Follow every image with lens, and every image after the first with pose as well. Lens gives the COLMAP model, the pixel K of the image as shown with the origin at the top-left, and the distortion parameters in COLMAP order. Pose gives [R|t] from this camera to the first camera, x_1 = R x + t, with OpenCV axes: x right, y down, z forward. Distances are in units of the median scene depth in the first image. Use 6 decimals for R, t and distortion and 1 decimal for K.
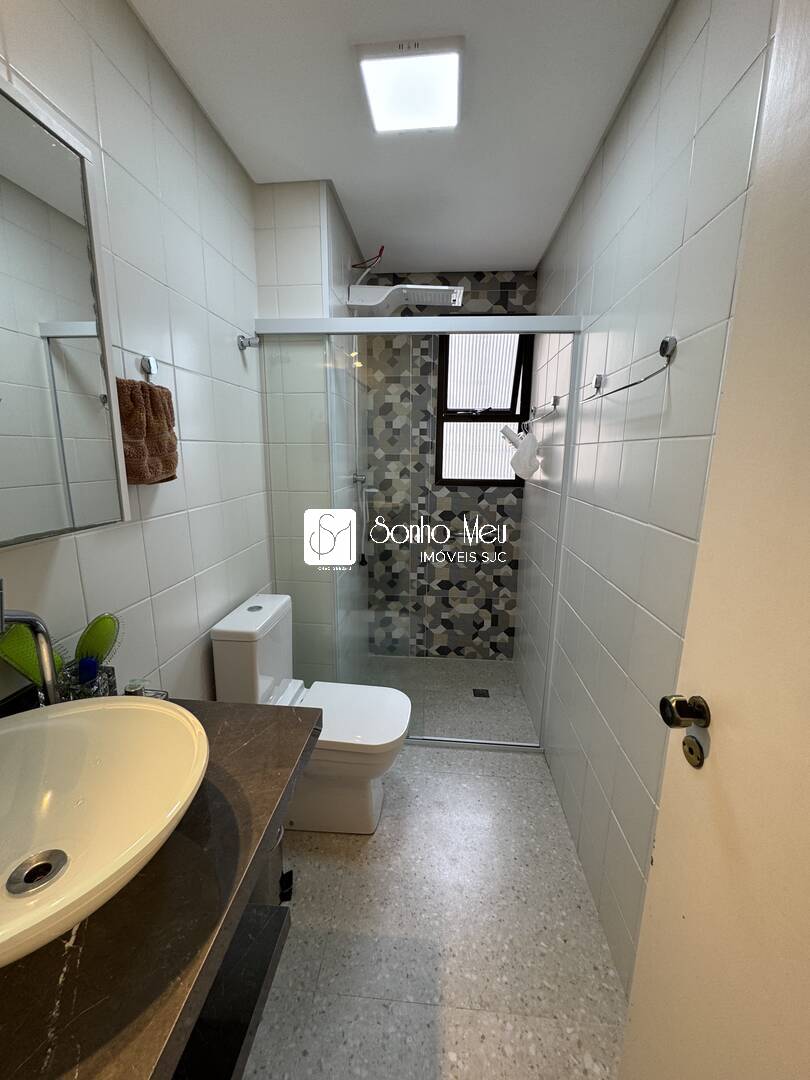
lens RADIAL K [[428.8, 0, 399.9], [0, 428.8, 538.4], [0, 0, 1]] dist [-0.002567, 0.000328]
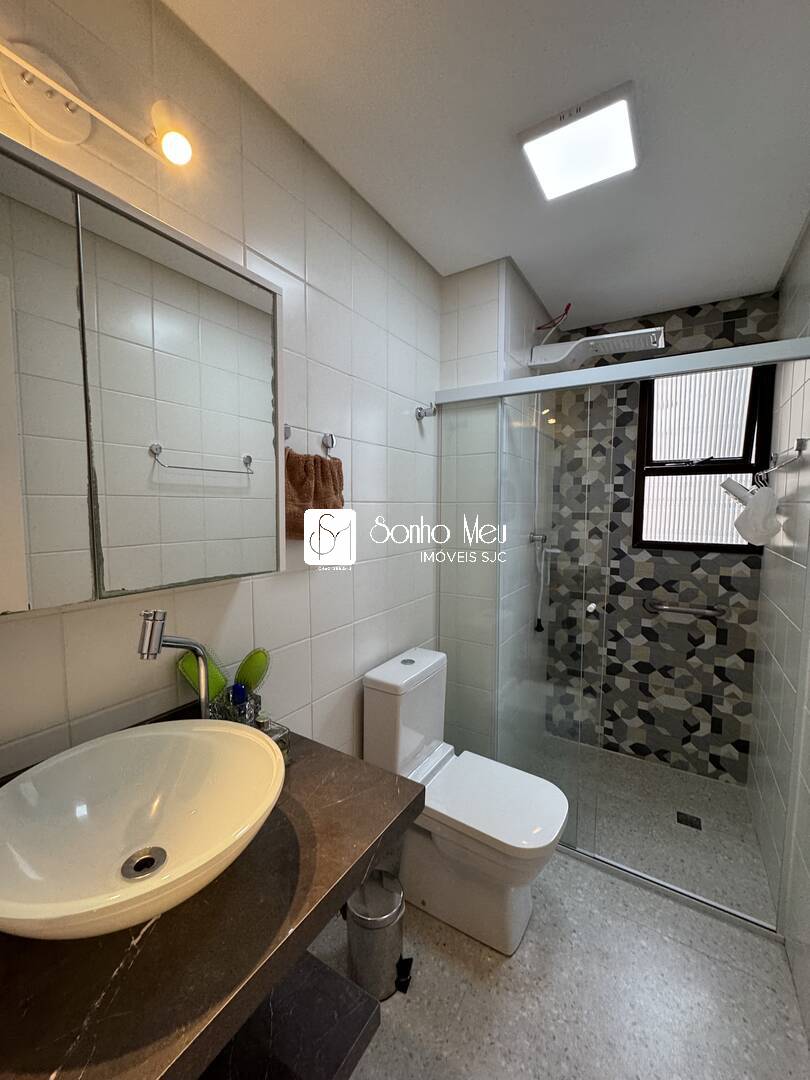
lens RADIAL K [[428.8, 0, 405.2], [0, 428.8, 538.7], [0, 0, 1]] dist [-0.002567, 0.000328]
pose [[0.891040, 0.031207, -0.452851, 0.095673], [-0.087965, 0.990593, -0.104818, -0.017234], [0.445320, 0.133232, 0.885403, 0.044710]]
